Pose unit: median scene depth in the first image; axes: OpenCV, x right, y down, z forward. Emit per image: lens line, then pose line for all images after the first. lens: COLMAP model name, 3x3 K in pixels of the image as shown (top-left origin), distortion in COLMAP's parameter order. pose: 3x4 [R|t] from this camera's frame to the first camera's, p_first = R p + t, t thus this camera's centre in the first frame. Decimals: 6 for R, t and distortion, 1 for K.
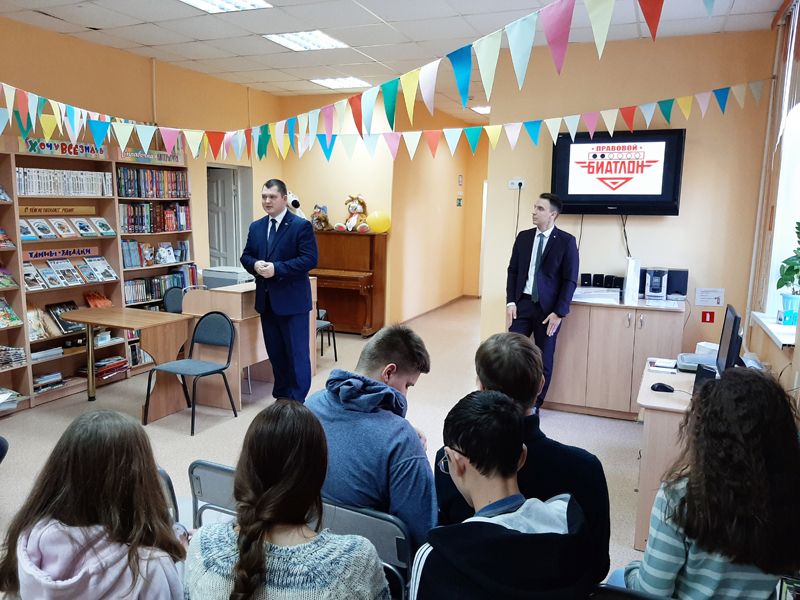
lens RADIAL K [[624.1, 0, 392.5], [0, 624.1, 313.9], [0, 0, 1]] dist [0.072580, -0.139298]
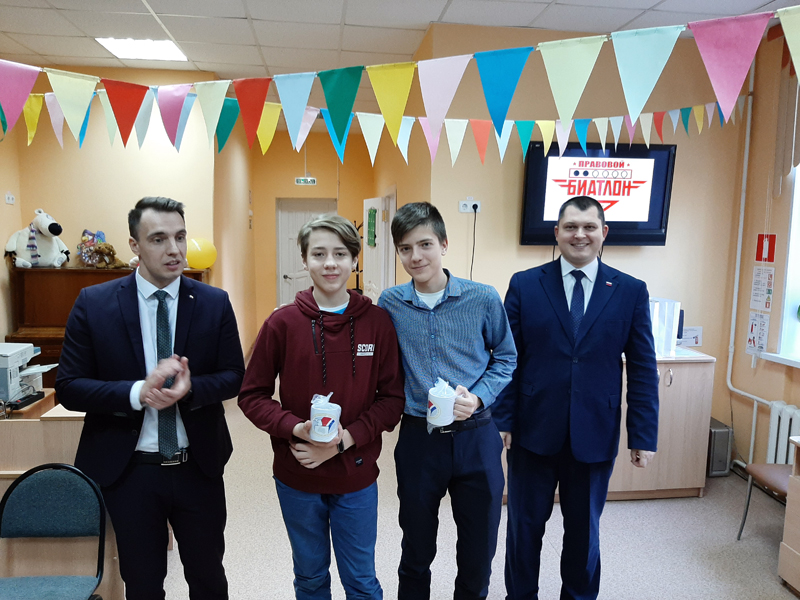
lens RADIAL K [[624.1, 0, 397.1], [0, 624.1, 307.2], [0, 0, 1]] dist [0.072580, -0.139298]
pose [[0.863624, -0.066921, 0.499676, -0.284958], [0.085537, 0.996231, -0.014415, -0.090050], [-0.496827, 0.055190, 0.866093, 0.435889]]
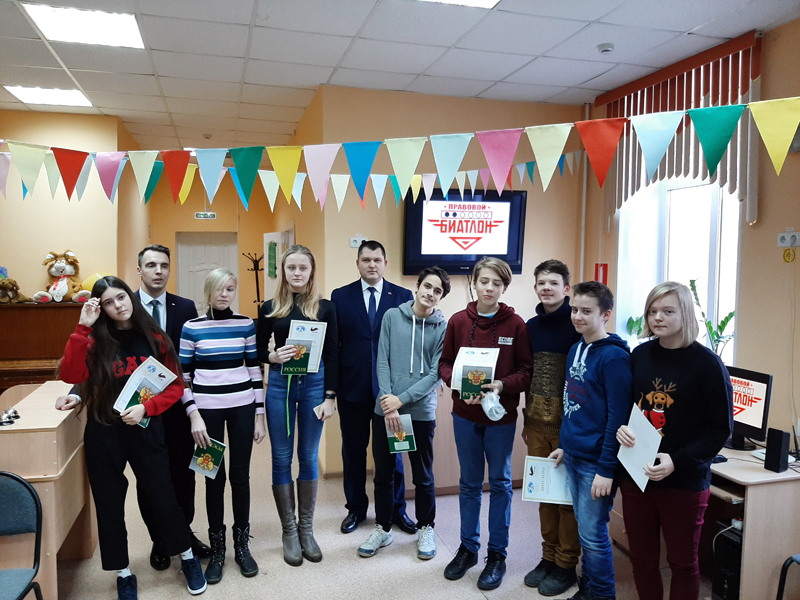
lens RADIAL K [[624.1, 0, 396.1], [0, 624.1, 311.5], [0, 0, 1]] dist [0.072580, -0.139298]
pose [[0.775433, -0.063976, 0.628181, -0.338605], [0.114651, 0.992582, -0.040440, -0.077094], [-0.620934, 0.103380, 0.777016, 0.335293]]
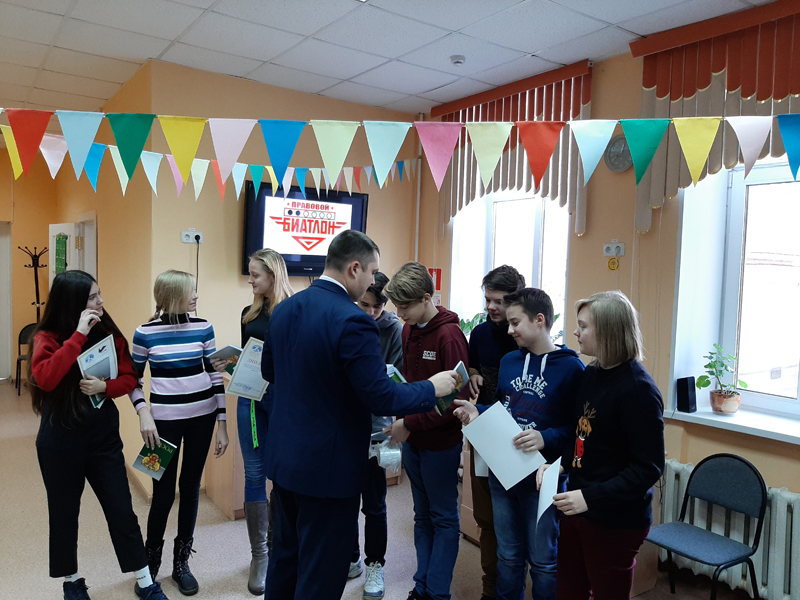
lens RADIAL K [[624.1, 0, 396.4], [0, 624.1, 309.8], [0, 0, 1]] dist [0.072580, -0.139298]
pose [[0.523175, -0.056370, 0.850359, -0.370911], [0.122299, 0.992448, -0.009454, -0.085633], [-0.843404, 0.108945, 0.526118, 0.417996]]
